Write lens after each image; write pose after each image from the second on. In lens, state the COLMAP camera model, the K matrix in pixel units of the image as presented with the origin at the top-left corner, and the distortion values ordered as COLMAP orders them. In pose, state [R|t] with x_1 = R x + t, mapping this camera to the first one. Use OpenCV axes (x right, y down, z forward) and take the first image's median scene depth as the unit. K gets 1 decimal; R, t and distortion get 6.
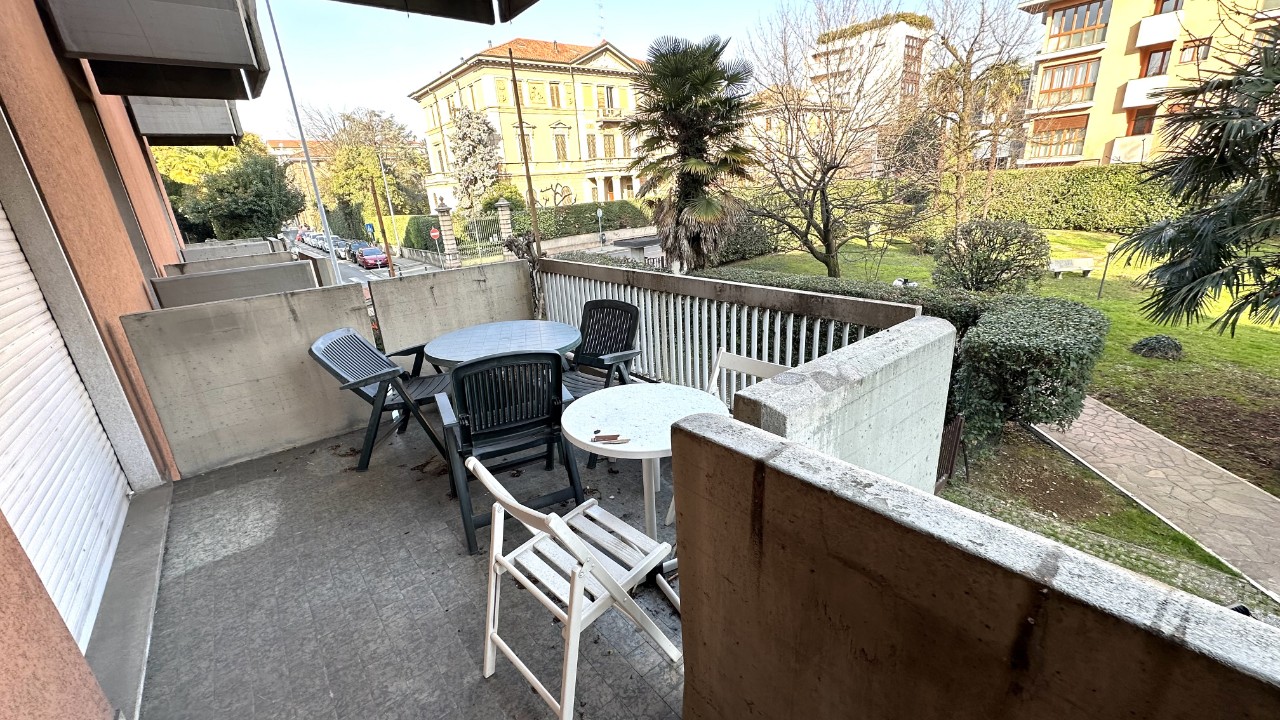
lens RADIAL K [[505.7, 0, 642.0], [0, 505.7, 359.7], [0, 0, 1]] dist [-0.000108, 0.000106]
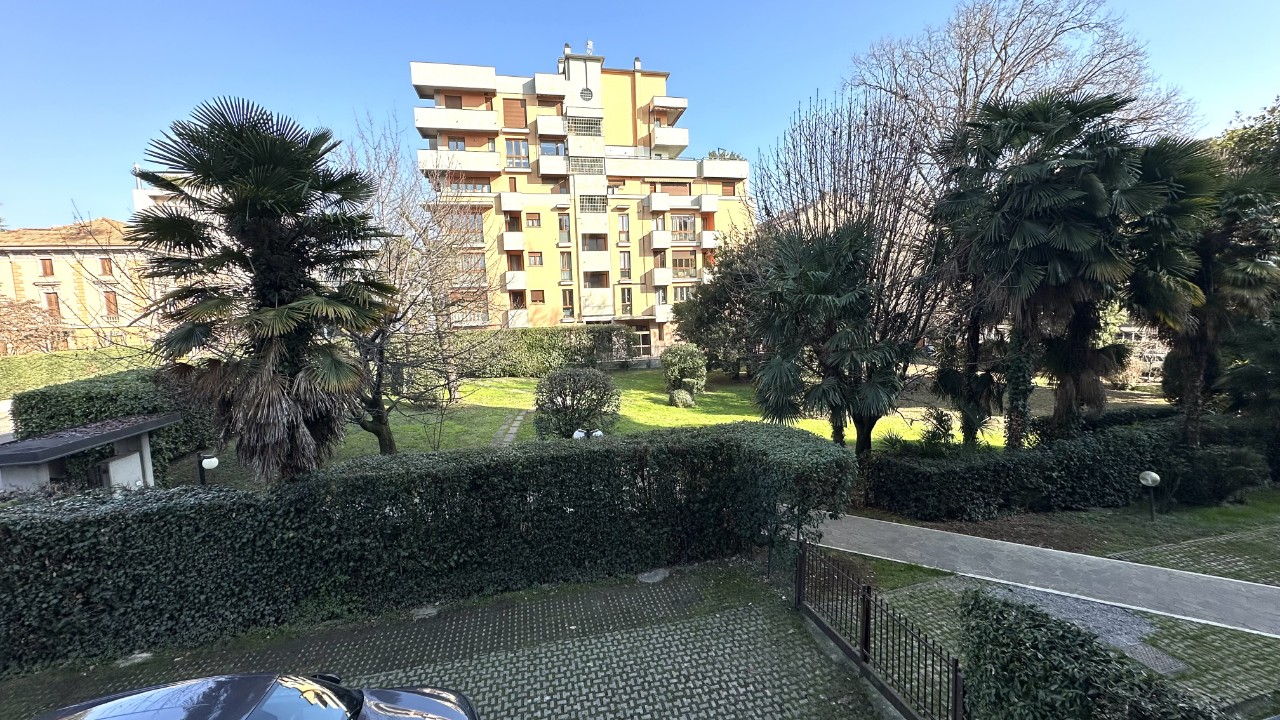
lens RADIAL K [[505.7, 0, 640.5], [0, 505.7, 360.0], [0, 0, 1]] dist [-0.000108, 0.000106]
pose [[0.449683, -0.031226, 0.892642, -0.111502], [0.298551, 0.947162, -0.117266, -0.054286], [-0.841815, 0.319232, 0.435246, 0.174407]]
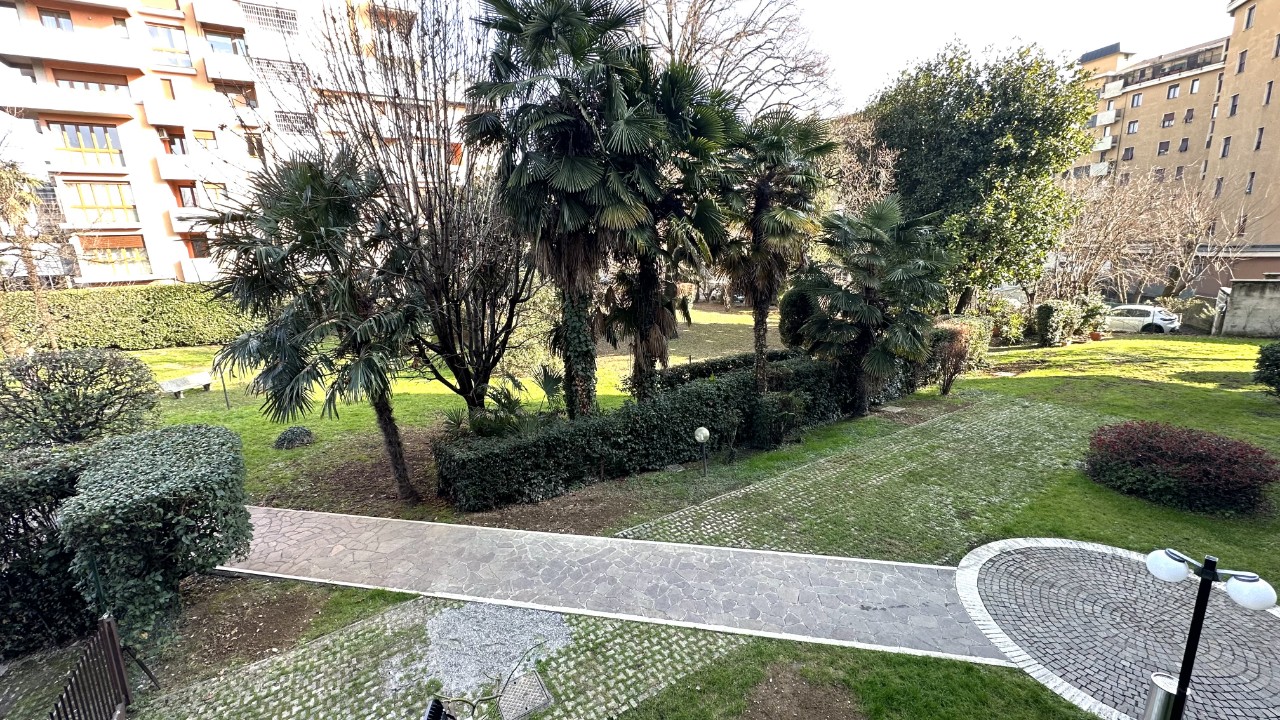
lens RADIAL K [[505.7, 0, 638.1], [0, 505.7, 361.1], [0, 0, 1]] dist [-0.000108, 0.000106]
pose [[0.140504, -0.152656, 0.978241, 0.024189], [0.357899, 0.929060, 0.093576, -0.005855], [-0.923129, 0.336964, 0.185172, 0.014022]]
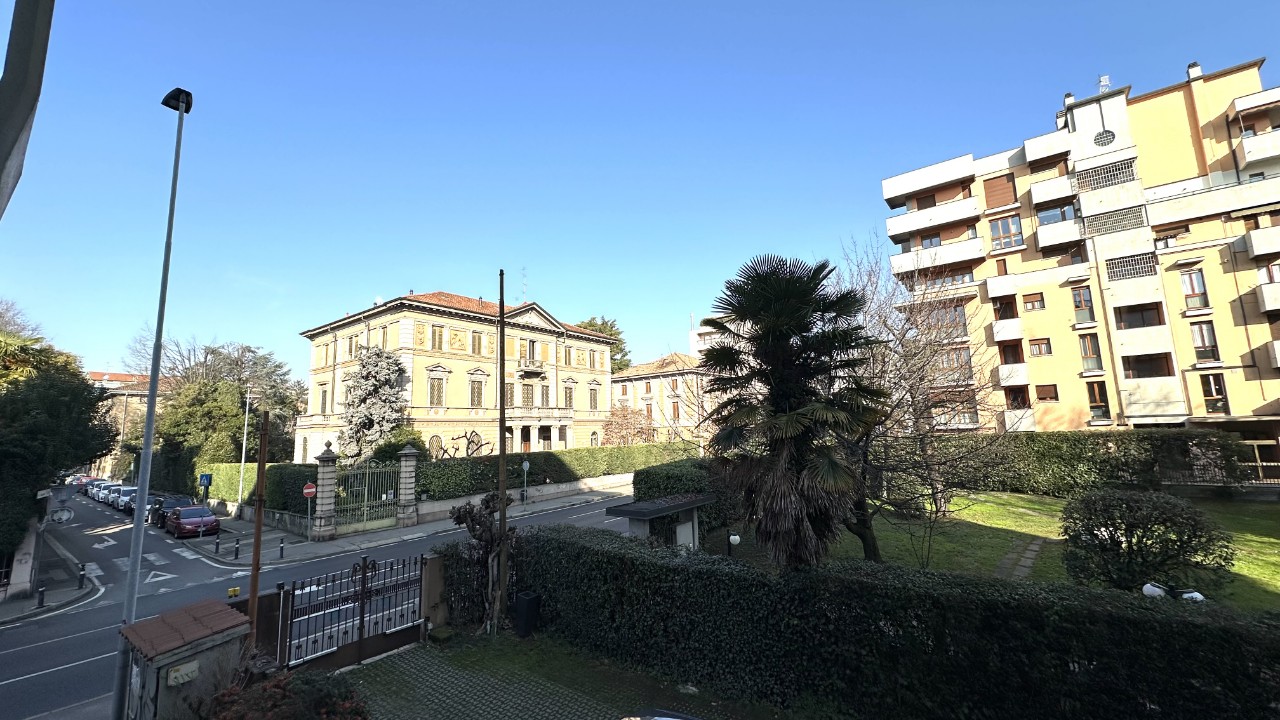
lens RADIAL K [[505.7, 0, 640.3], [0, 505.7, 360.7], [0, 0, 1]] dist [-0.000108, 0.000106]
pose [[0.972105, 0.066877, 0.224808, -0.121226], [0.045582, 0.886344, -0.460779, -0.056610], [-0.230073, 0.458173, 0.858571, 0.177556]]
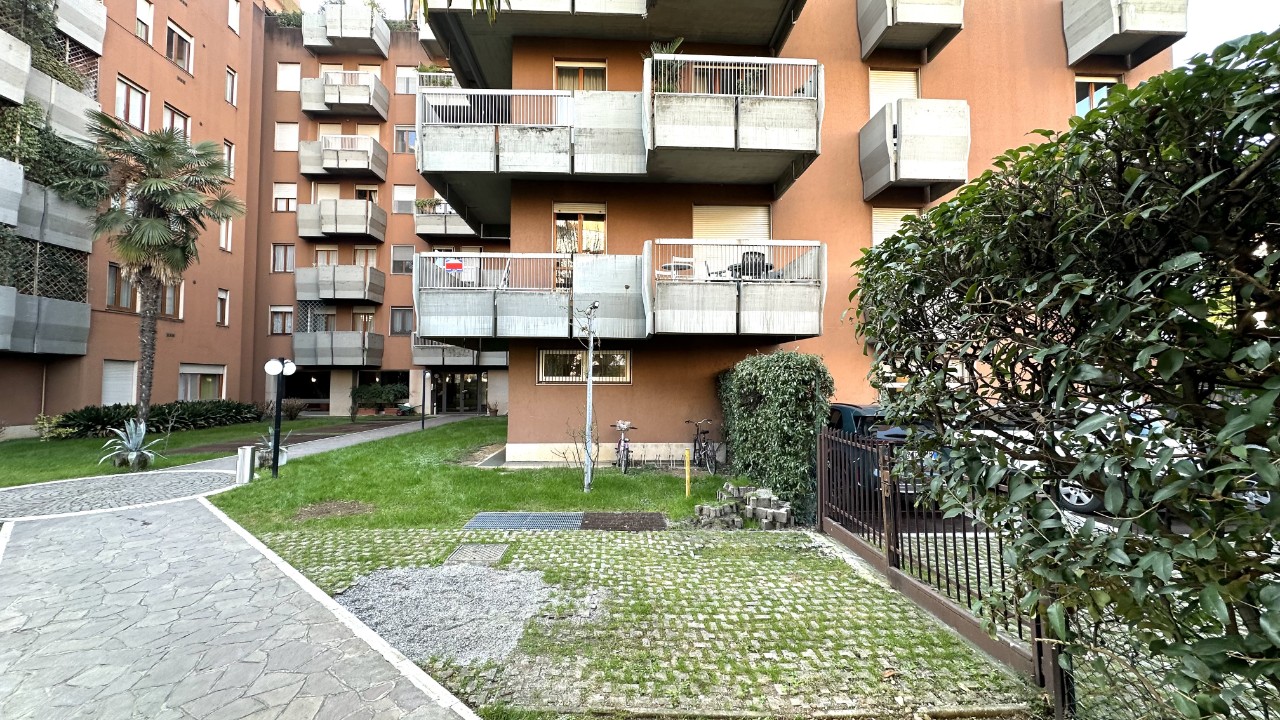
lens RADIAL K [[505.7, 0, 639.1], [0, 505.7, 360.9], [0, 0, 1]] dist [-0.000108, 0.000106]
pose [[-0.591980, 0.021464, -0.805667, 0.273955], [-0.234943, 0.951633, 0.197982, 0.002638], [0.770949, 0.306487, -0.558304, 0.236267]]
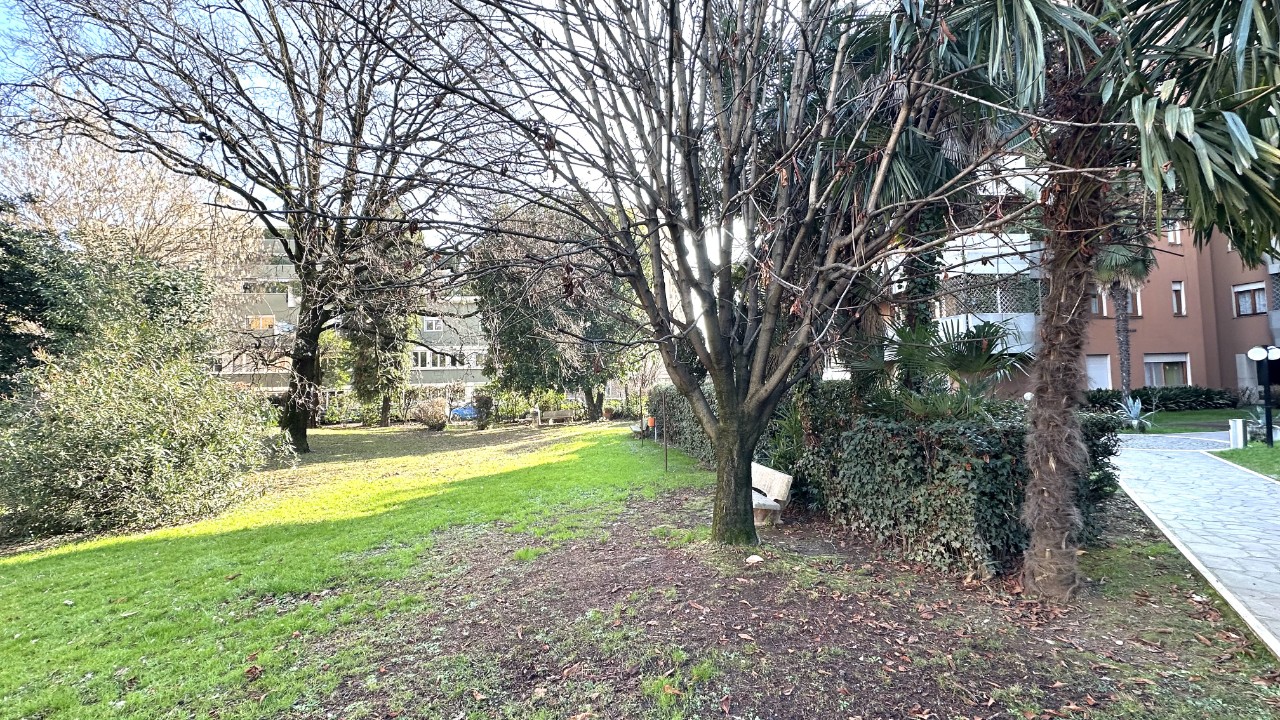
lens RADIAL K [[505.7, 0, 638.8], [0, 505.7, 359.6], [0, 0, 1]] dist [-0.000108, 0.000106]
pose [[-0.844068, 0.103940, 0.526067, 0.334670], [0.244969, 0.947424, 0.205858, -0.053473], [-0.477011, 0.302628, -0.825152, 0.388246]]
